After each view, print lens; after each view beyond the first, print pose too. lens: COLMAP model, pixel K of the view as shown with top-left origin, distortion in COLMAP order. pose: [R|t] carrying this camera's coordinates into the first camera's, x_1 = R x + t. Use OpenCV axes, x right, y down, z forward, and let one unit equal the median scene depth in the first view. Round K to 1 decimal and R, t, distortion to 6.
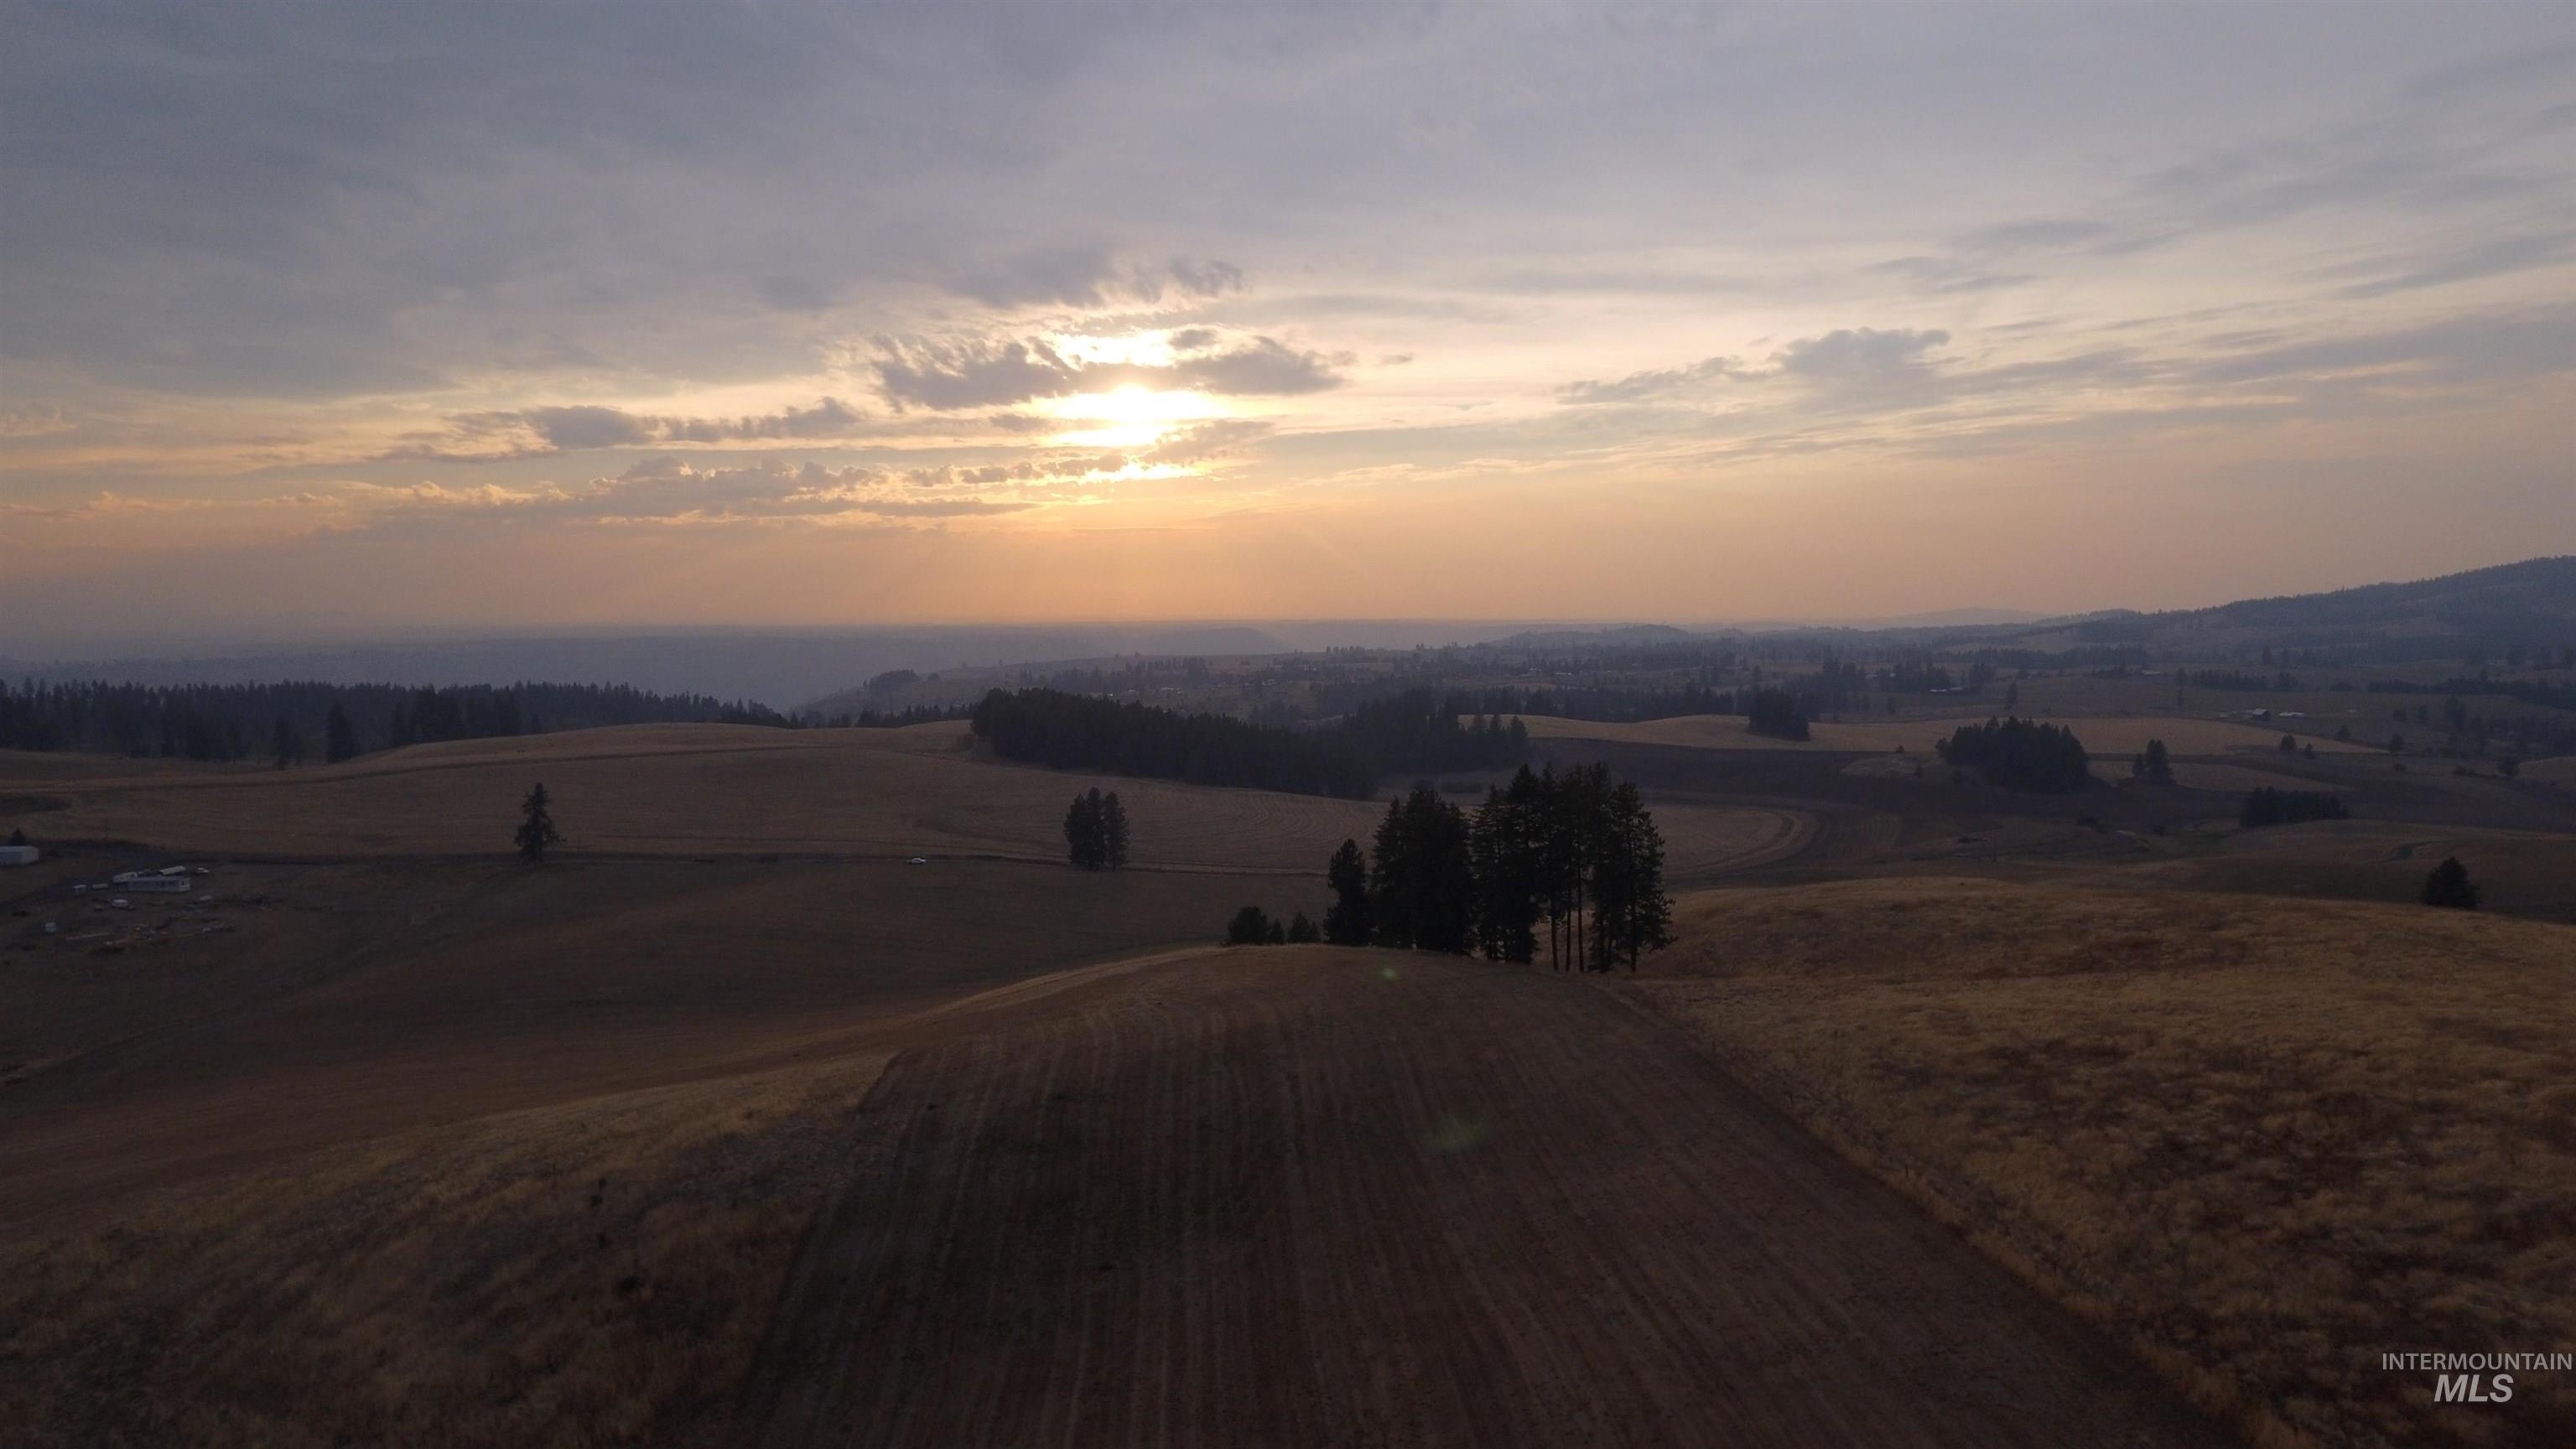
lens RADIAL K [[1525.2, 0, 1271.6], [0, 1525.2, 726.3], [0, 0, 1]] dist [-0.003341, 0.002353]
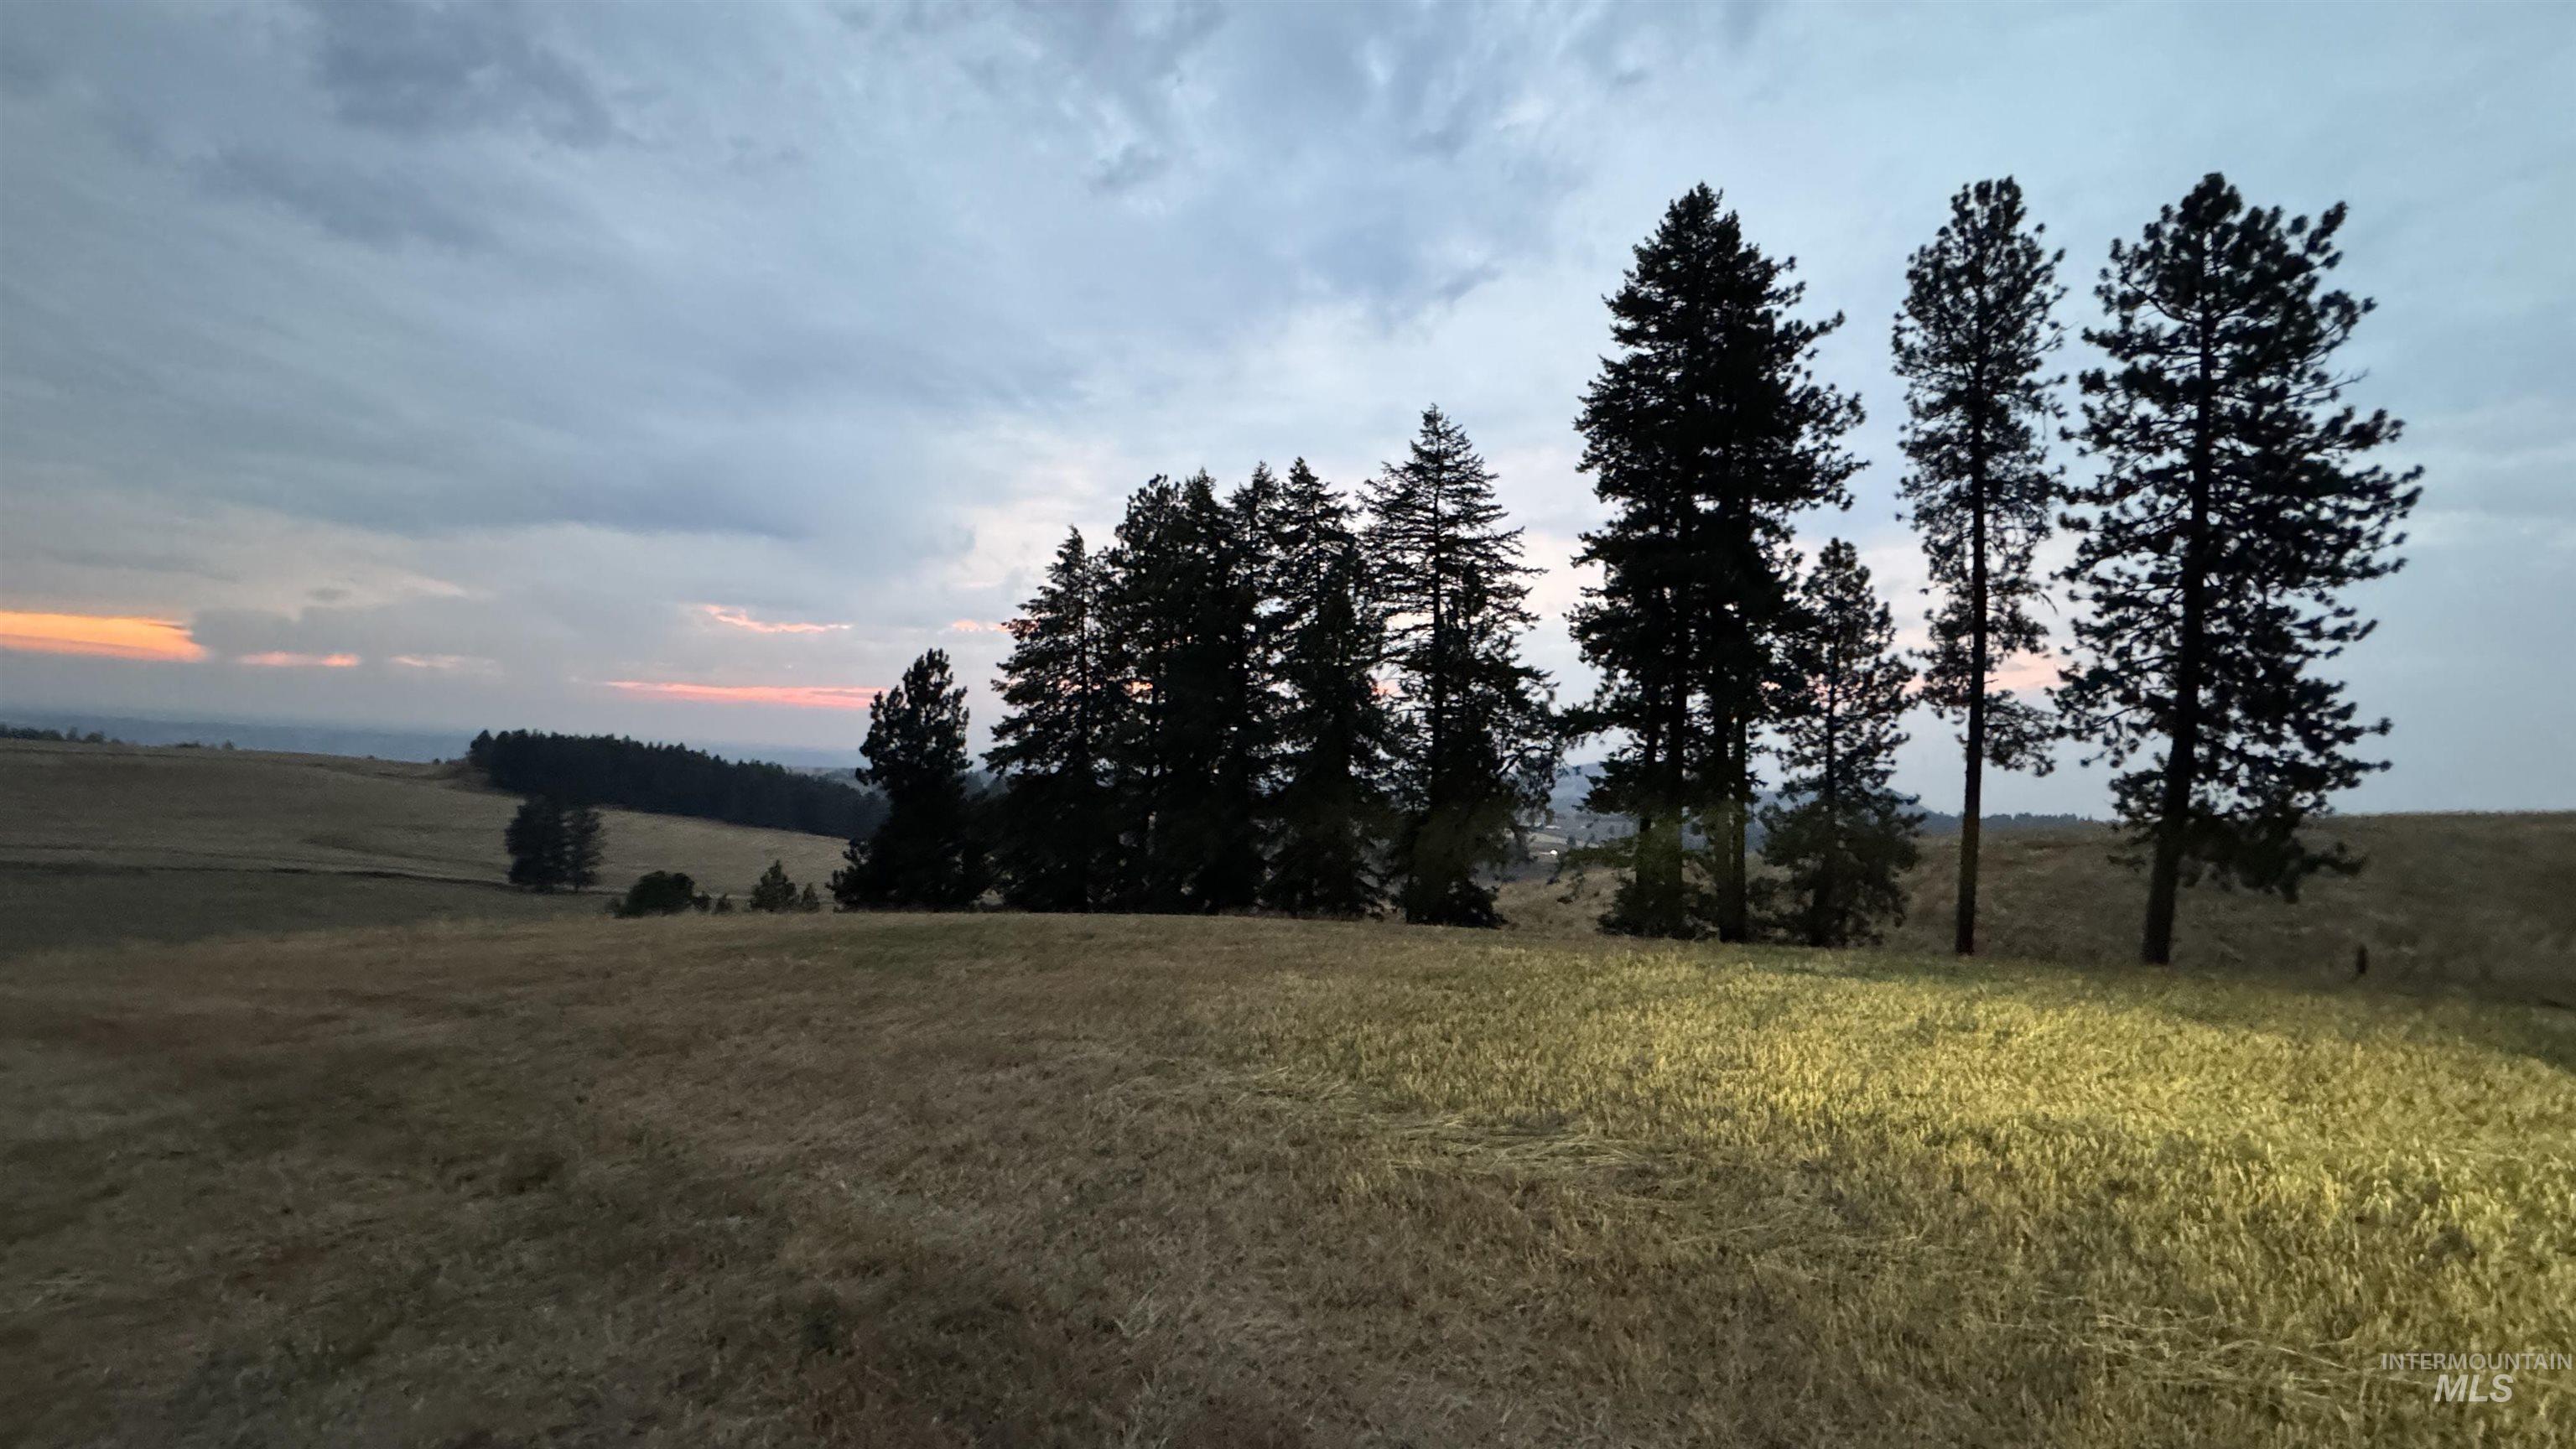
lens RADIAL K [[1017.0, 0, 1271.5], [0, 1017.0, 701.8], [0, 0, 1]] dist [-0.001371, -0.000243]
pose [[0.921044, 0.083786, 0.380338, 0.022871], [-0.031716, 0.989477, -0.141171, 0.079127], [-0.388164, 0.117962, 0.914010, 0.501350]]
